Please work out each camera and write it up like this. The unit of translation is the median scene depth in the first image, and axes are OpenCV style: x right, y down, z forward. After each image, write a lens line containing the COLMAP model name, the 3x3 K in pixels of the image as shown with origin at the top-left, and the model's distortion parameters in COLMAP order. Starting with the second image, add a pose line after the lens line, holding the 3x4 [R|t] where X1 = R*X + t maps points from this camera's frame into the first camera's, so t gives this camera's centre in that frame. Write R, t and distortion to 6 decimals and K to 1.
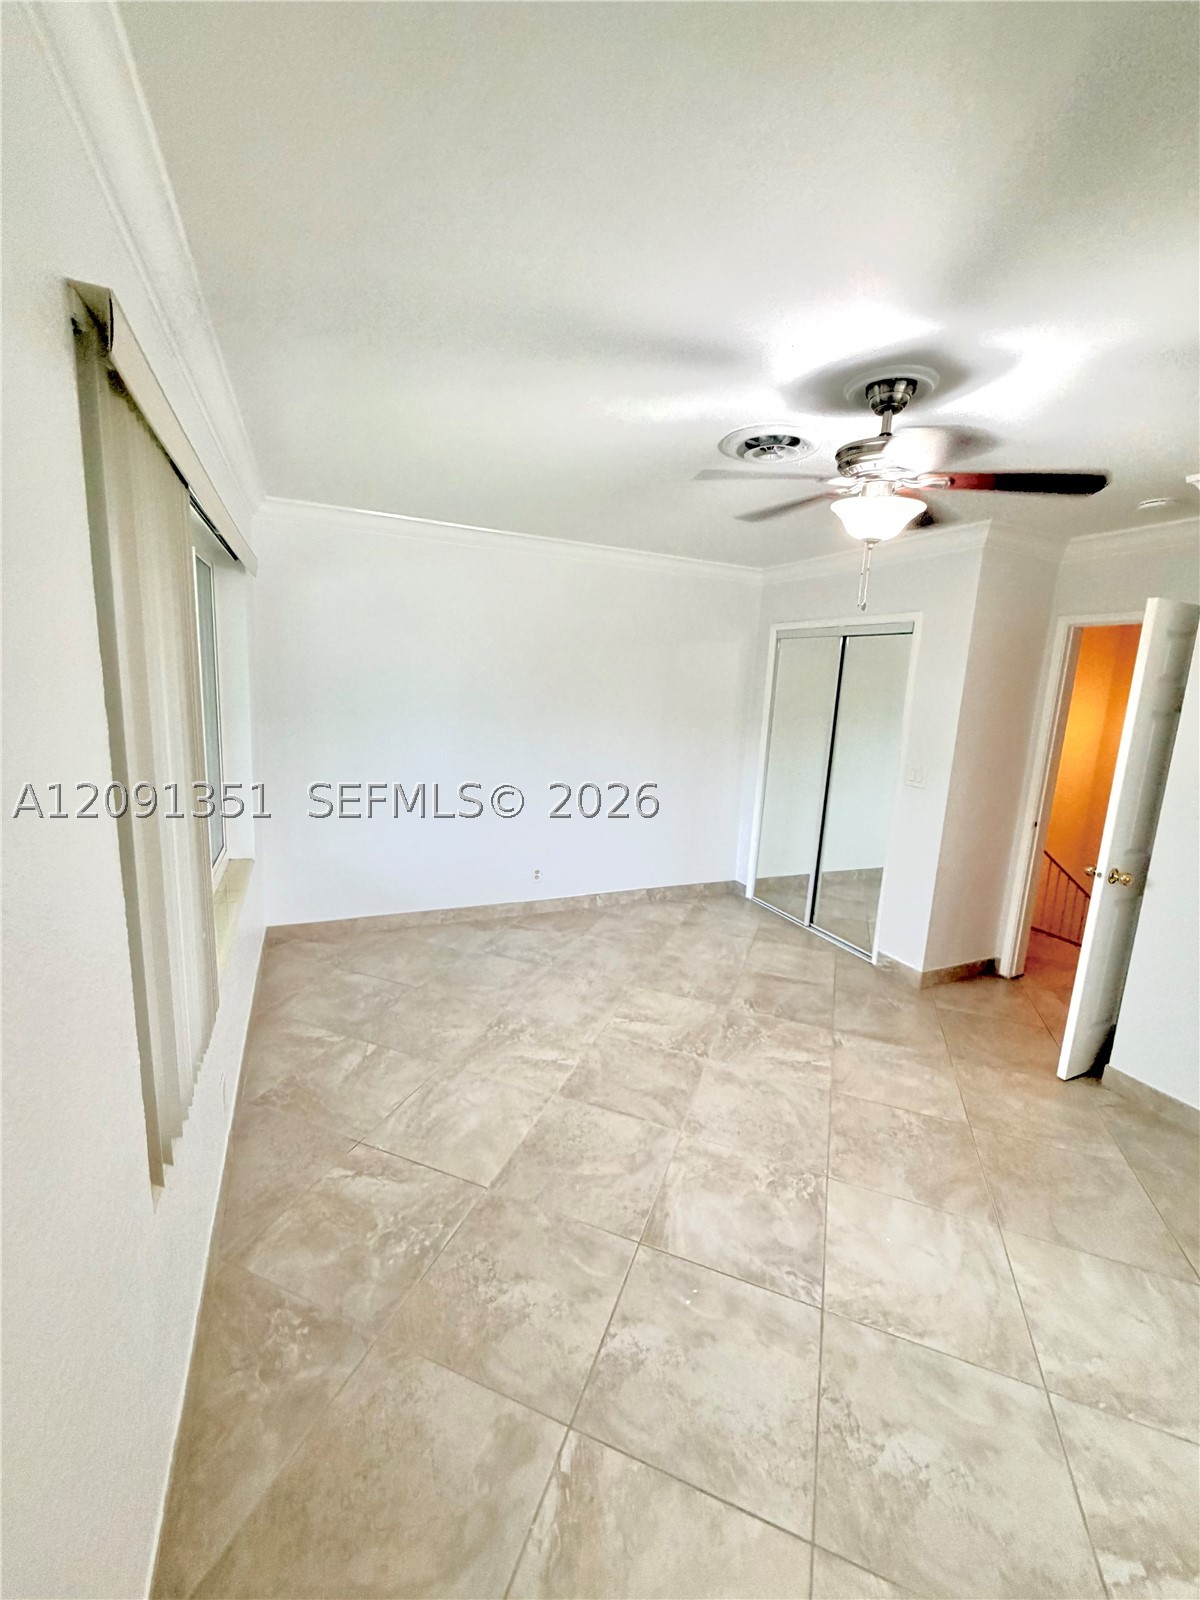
lens RADIAL K [[645.3, 0, 602.5], [0, 645.3, 795.1], [0, 0, 1]] dist [0.000703, -0.000039]
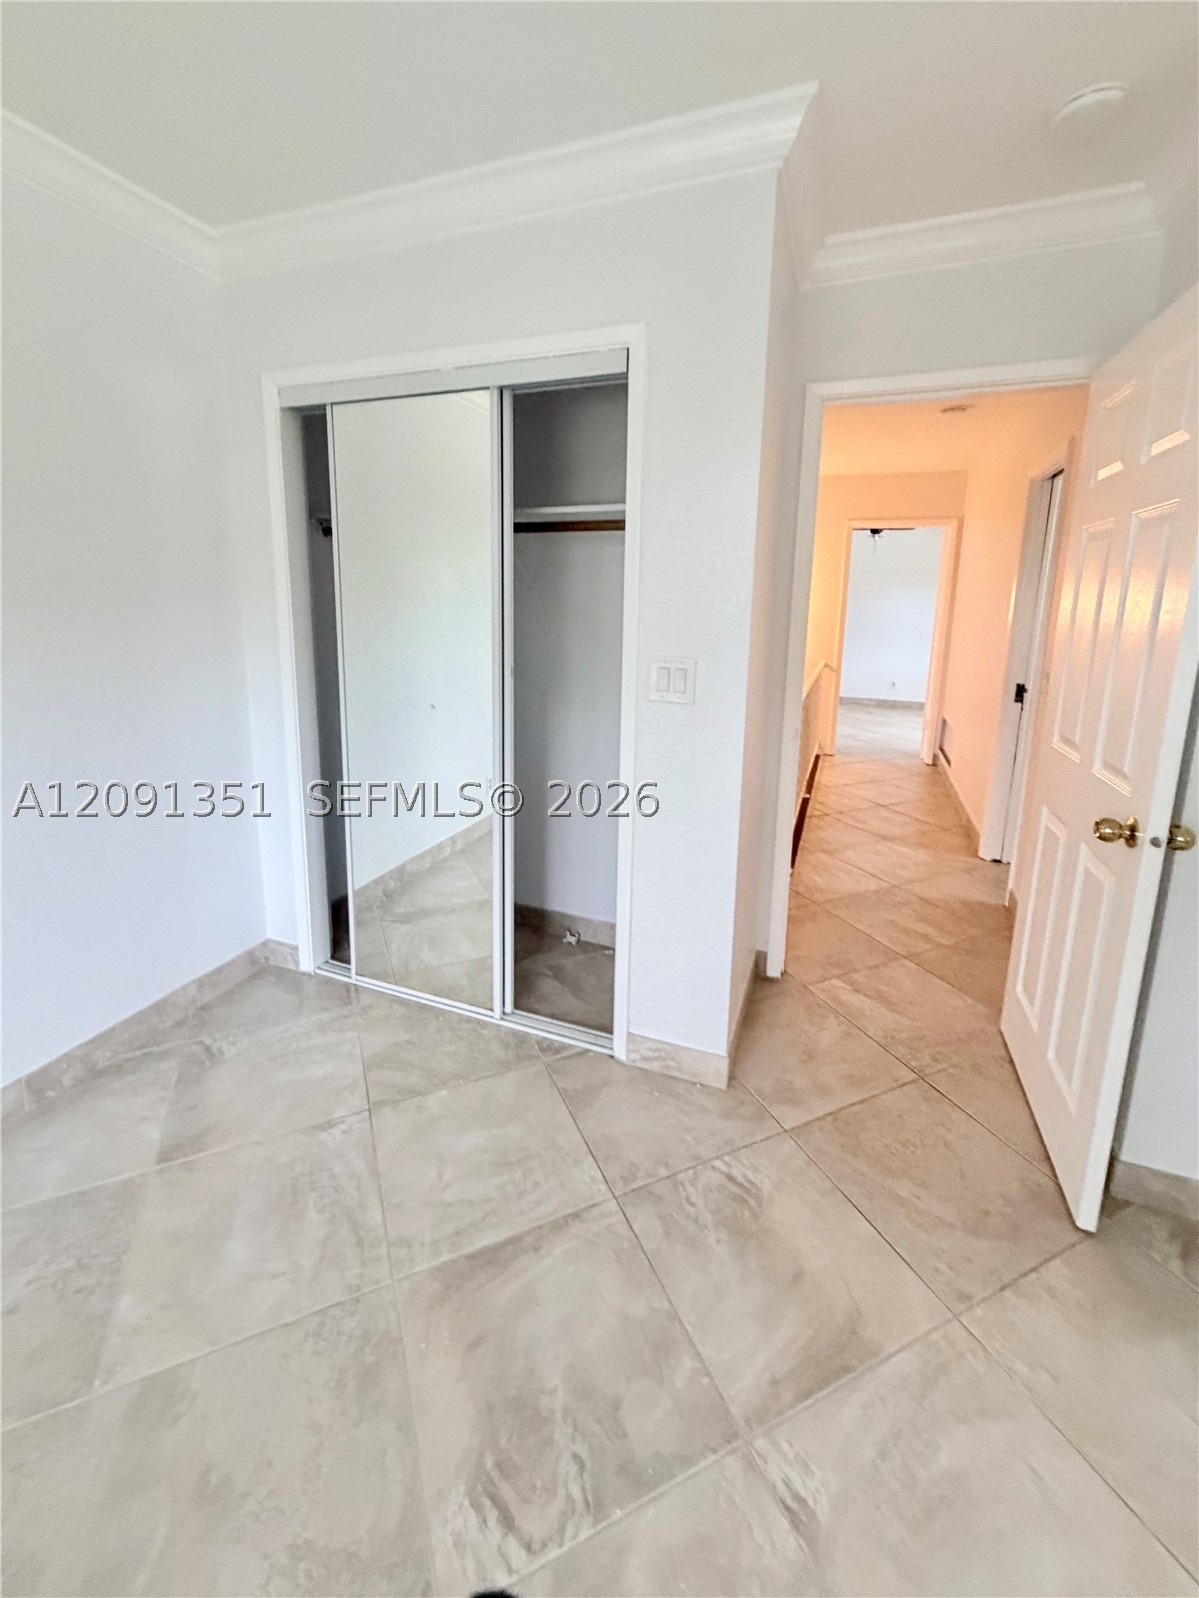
lens RADIAL K [[658.7, 0, 599.5], [0, 658.7, 717.9], [0, 0, 1]] dist [-0.000685, 0.000124]
pose [[0.711059, -0.162191, 0.684171, 0.117300], [0.141824, 0.986116, 0.086373, -0.058710], [-0.688681, 0.035615, 0.724189, 0.754592]]
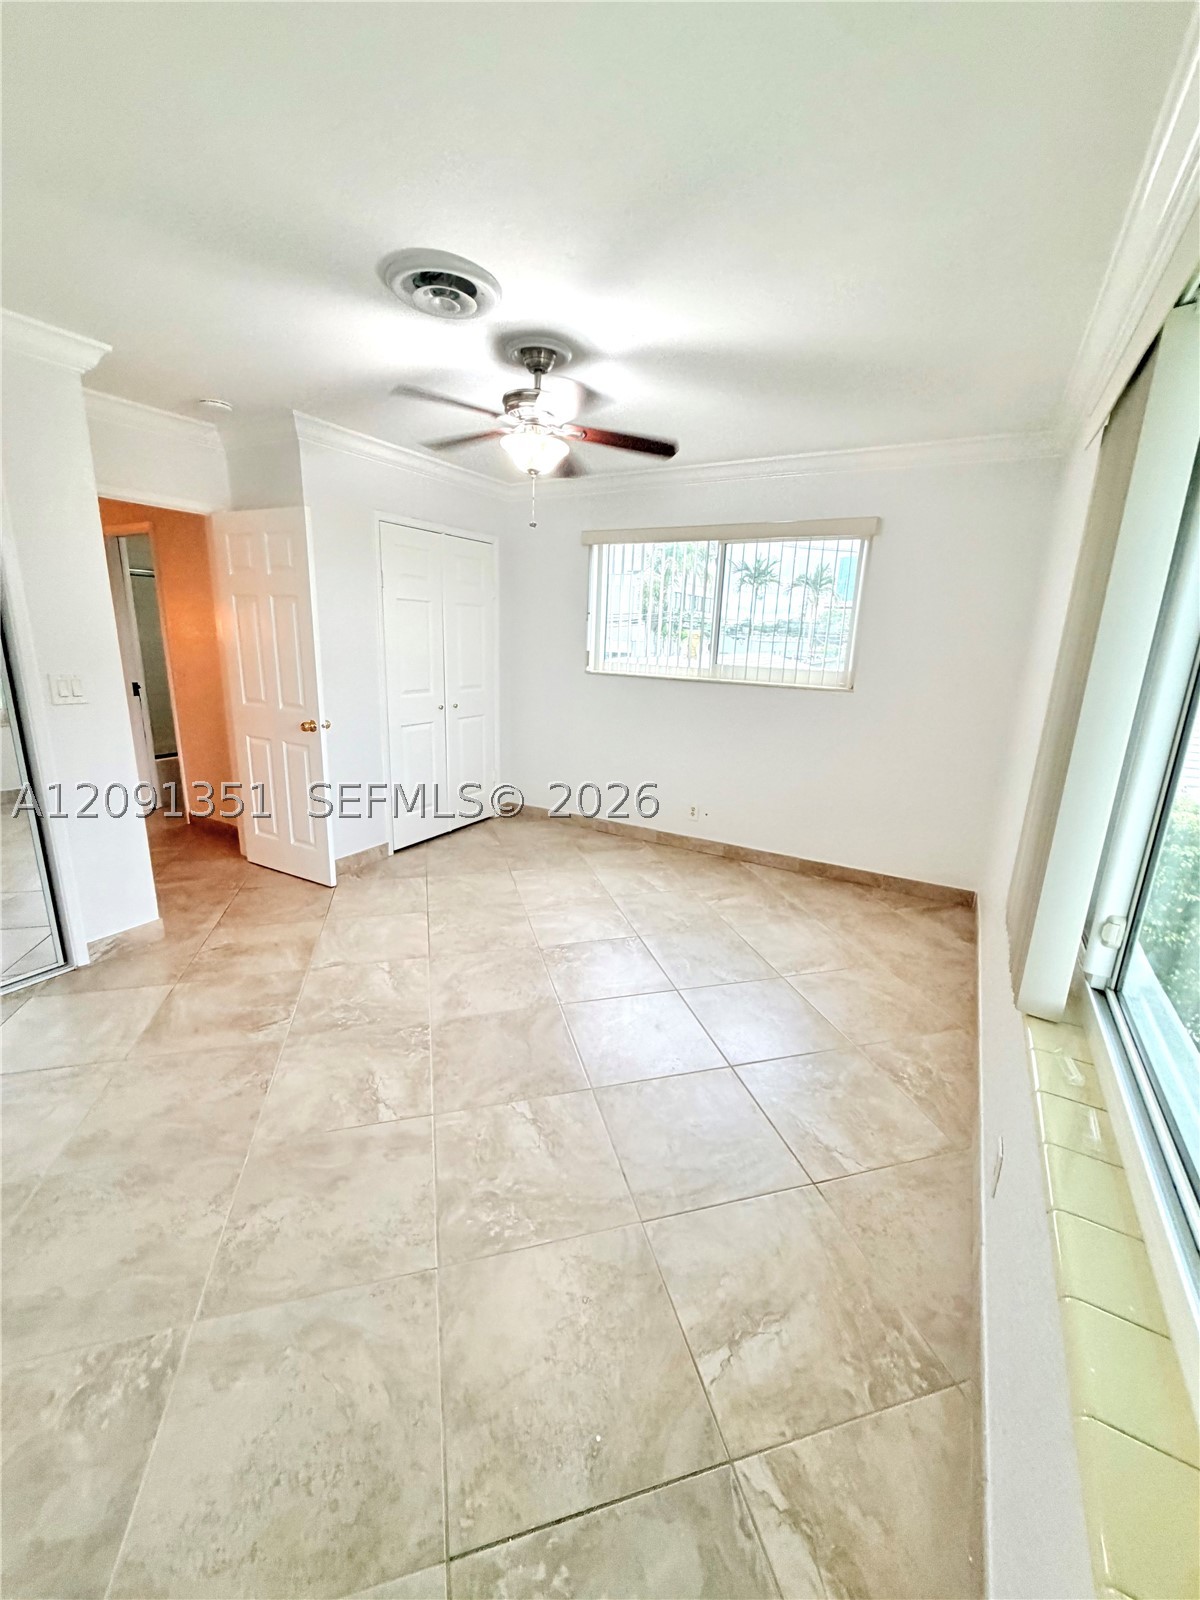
lens RADIAL K [[634.7, 0, 598.8], [0, 634.7, 797.2], [0, 0, 1]] dist [-0.001382, 0.000094]
pose [[-0.585823, -0.270457, 0.763980, -0.478245], [0.077016, 0.919829, 0.384686, -0.161487], [-0.806772, 0.284196, -0.518027, 1.024804]]
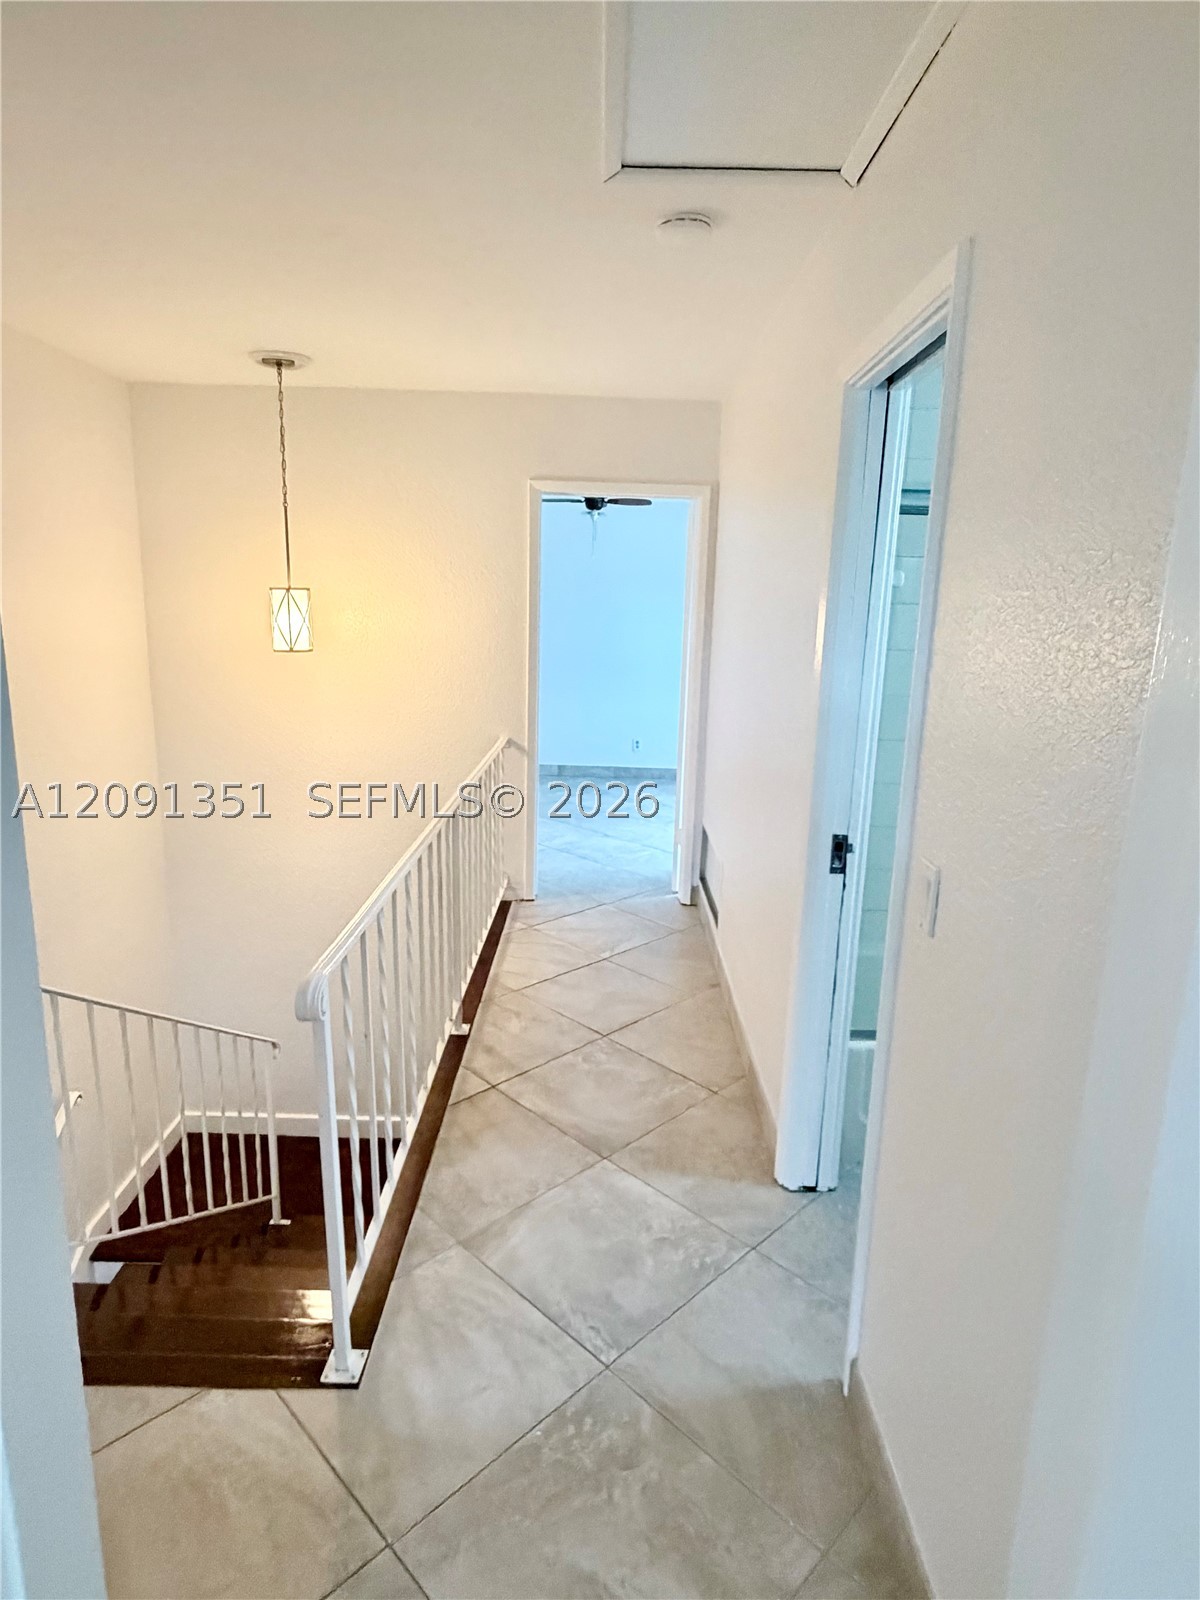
lens RADIAL K [[899.6, 0, 600.0], [0, 899.6, 800.0], [0, 0, 1]] dist [0.001165, 0.000469]
pose [[0.415597, -0.232144, 0.879425, 0.675088], [0.153673, 0.970902, 0.183669, -0.103537], [-0.896473, 0.058811, 0.439178, 0.918497]]
